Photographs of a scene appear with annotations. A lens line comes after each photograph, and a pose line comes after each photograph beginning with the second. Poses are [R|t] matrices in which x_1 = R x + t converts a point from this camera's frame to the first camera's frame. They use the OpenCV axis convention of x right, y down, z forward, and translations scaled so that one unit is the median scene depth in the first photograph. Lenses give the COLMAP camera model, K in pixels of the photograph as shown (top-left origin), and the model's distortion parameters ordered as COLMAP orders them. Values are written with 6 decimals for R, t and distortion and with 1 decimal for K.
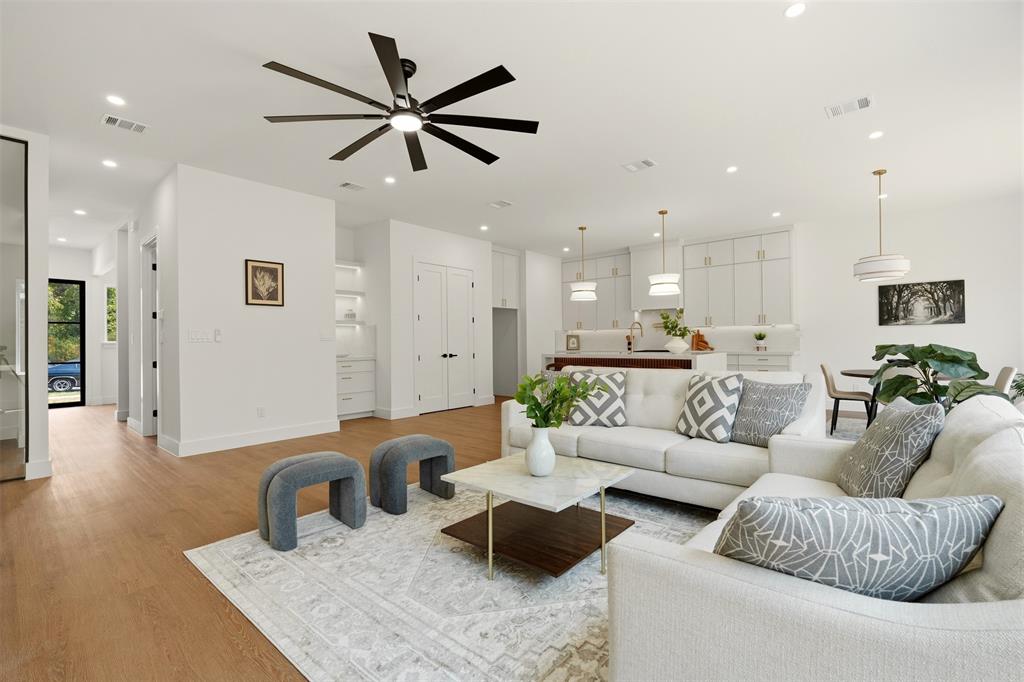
lens RADIAL K [[452.6, 0, 511.4], [0, 452.6, 339.7], [0, 0, 1]] dist [-0.012336, 0.000266]
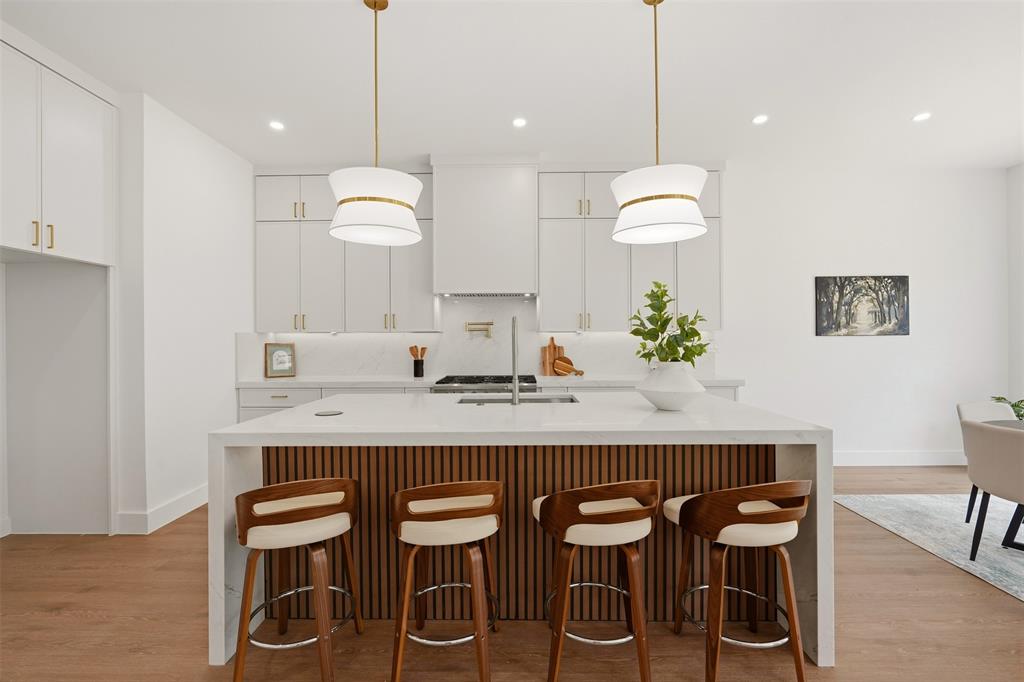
lens RADIAL K [[452.6, 0, 509.0], [0, 452.6, 340.8], [0, 0, 1]] dist [-0.012336, 0.000266]
pose [[0.772693, 0.005225, 0.634759, 0.041672], [-0.006189, 0.999981, -0.000697, -0.021767], [-0.634750, -0.003390, 0.772710, 0.796570]]
